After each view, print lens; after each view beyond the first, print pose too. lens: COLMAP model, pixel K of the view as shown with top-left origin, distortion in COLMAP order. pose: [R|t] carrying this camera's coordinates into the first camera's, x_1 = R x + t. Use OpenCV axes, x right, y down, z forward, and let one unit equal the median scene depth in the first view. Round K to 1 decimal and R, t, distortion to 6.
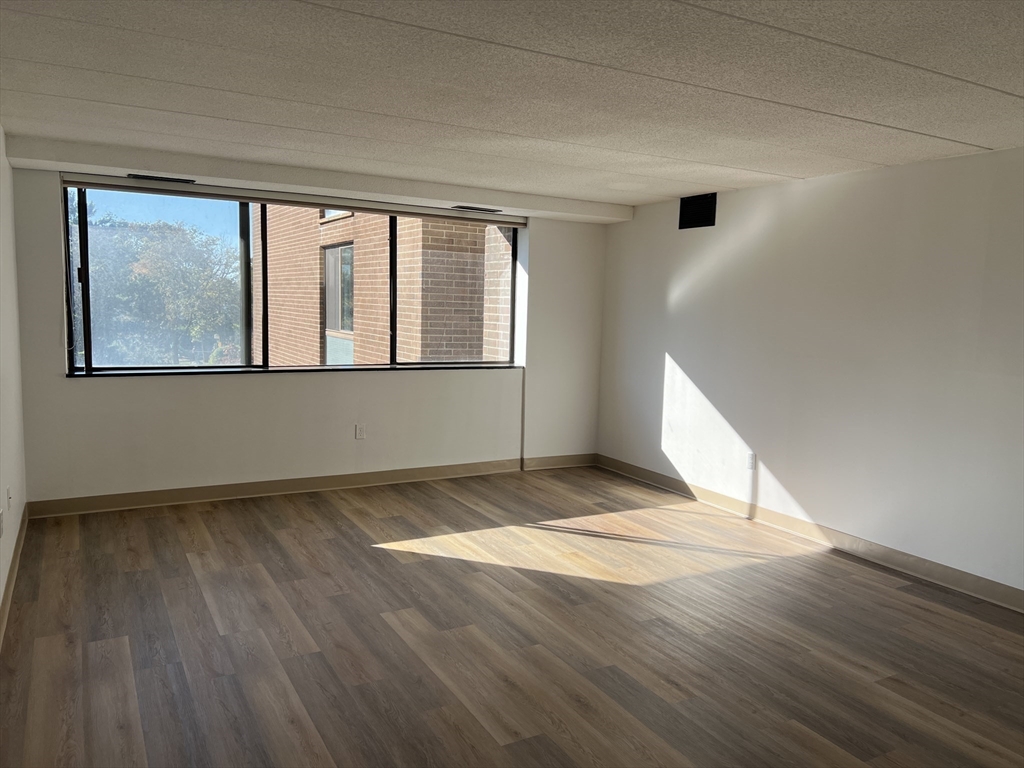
lens RADIAL K [[765.7, 0, 512.0], [0, 765.7, 384.0], [0, 0, 1]] dist [0.122866, -0.198113]
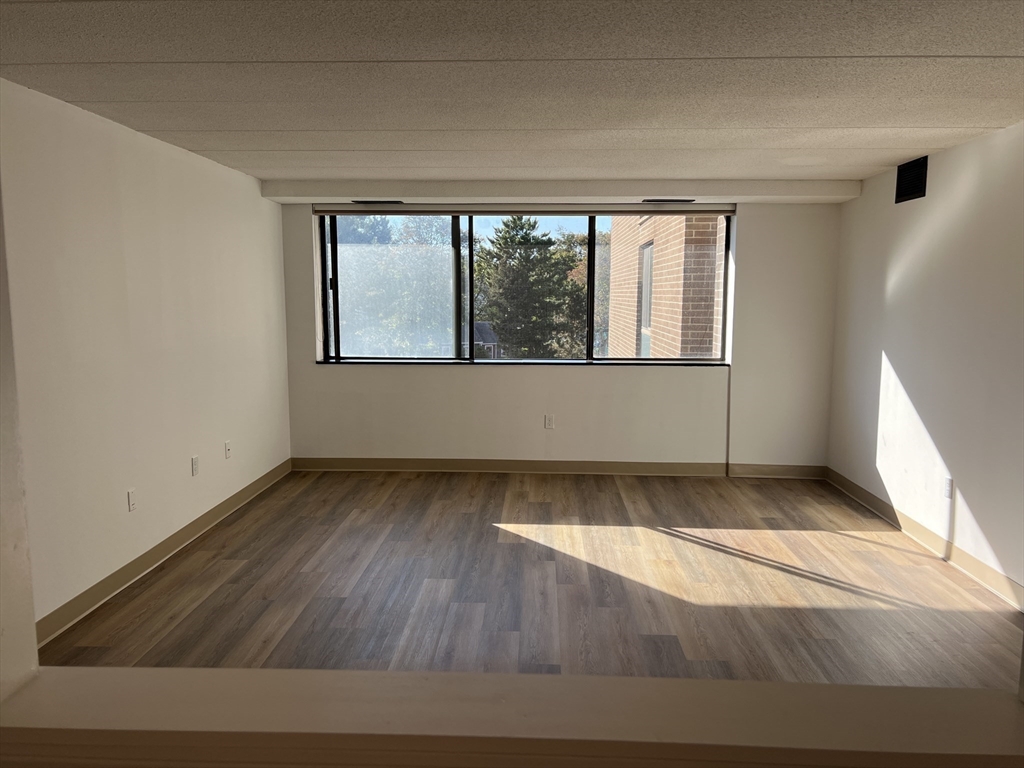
lens RADIAL K [[765.7, 0, 512.0], [0, 765.7, 384.0], [0, 0, 1]] dist [0.122866, -0.198113]
pose [[0.849996, 0.036082, -0.525552, 0.346620], [-0.035061, 0.999314, 0.011903, -0.001311], [0.525621, 0.008309, 0.850678, 0.078463]]
